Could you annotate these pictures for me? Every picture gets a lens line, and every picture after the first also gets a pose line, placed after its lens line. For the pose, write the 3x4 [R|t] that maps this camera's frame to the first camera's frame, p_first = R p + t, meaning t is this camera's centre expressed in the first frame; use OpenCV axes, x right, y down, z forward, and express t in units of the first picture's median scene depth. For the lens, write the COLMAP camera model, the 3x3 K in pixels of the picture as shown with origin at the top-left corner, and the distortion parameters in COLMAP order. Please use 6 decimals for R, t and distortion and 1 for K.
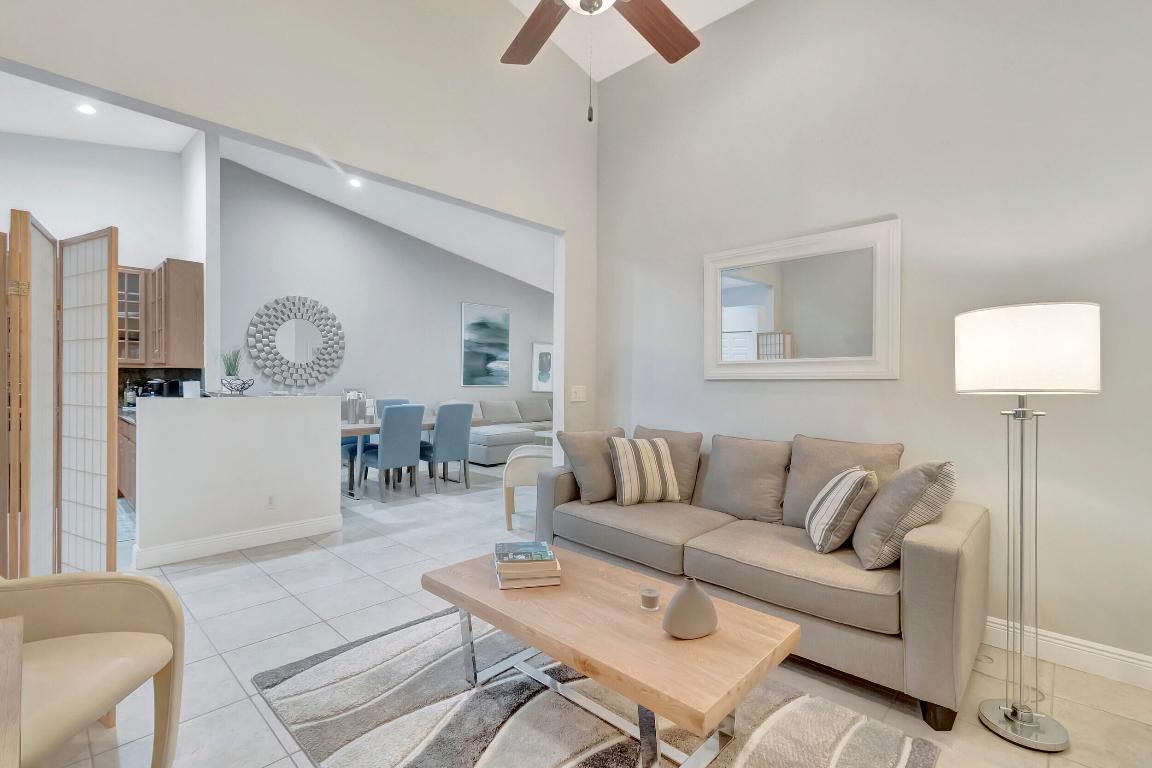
lens RADIAL K [[515.4, 0, 579.8], [0, 515.4, 390.1], [0, 0, 1]] dist [0.001264, 0.000004]
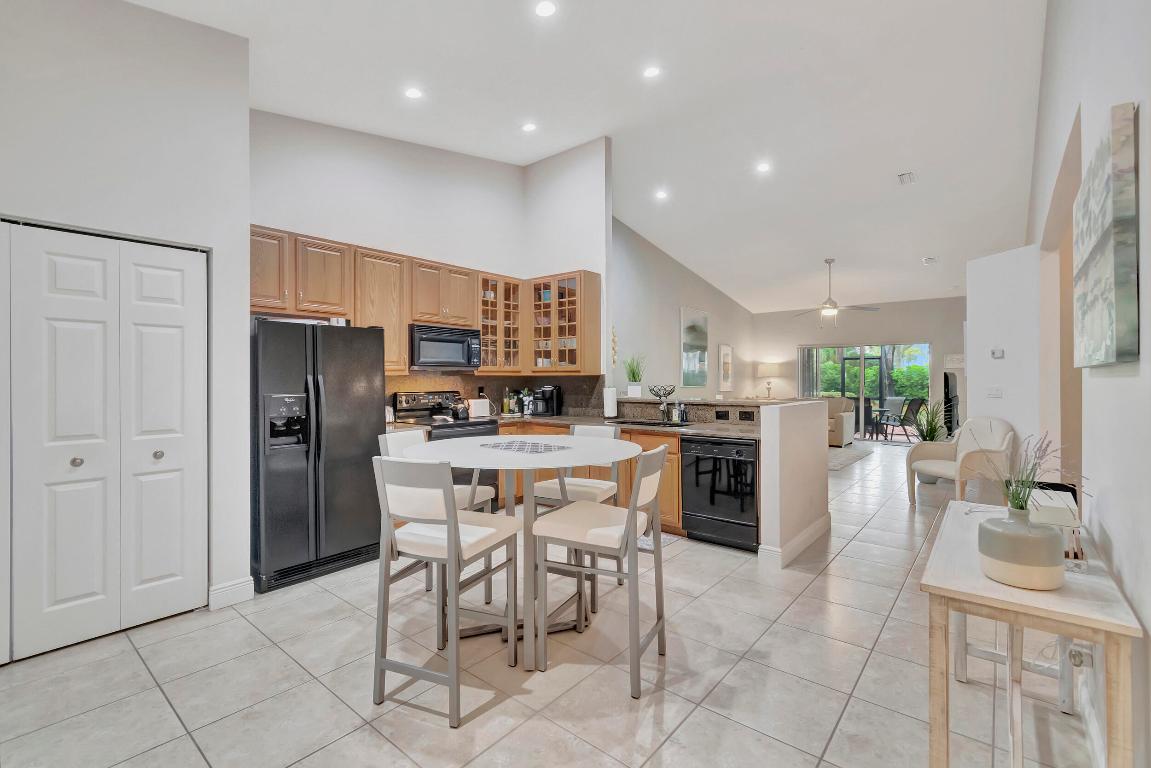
lens RADIAL K [[516.4, 0, 570.4], [0, 516.4, 378.5], [0, 0, 1]] dist [-0.000834, 0.000208]
pose [[0.998515, -0.014238, 0.052589, -0.637829], [0.015175, 0.999733, -0.017450, -0.013647], [-0.052326, 0.018222, 0.998464, -0.027330]]
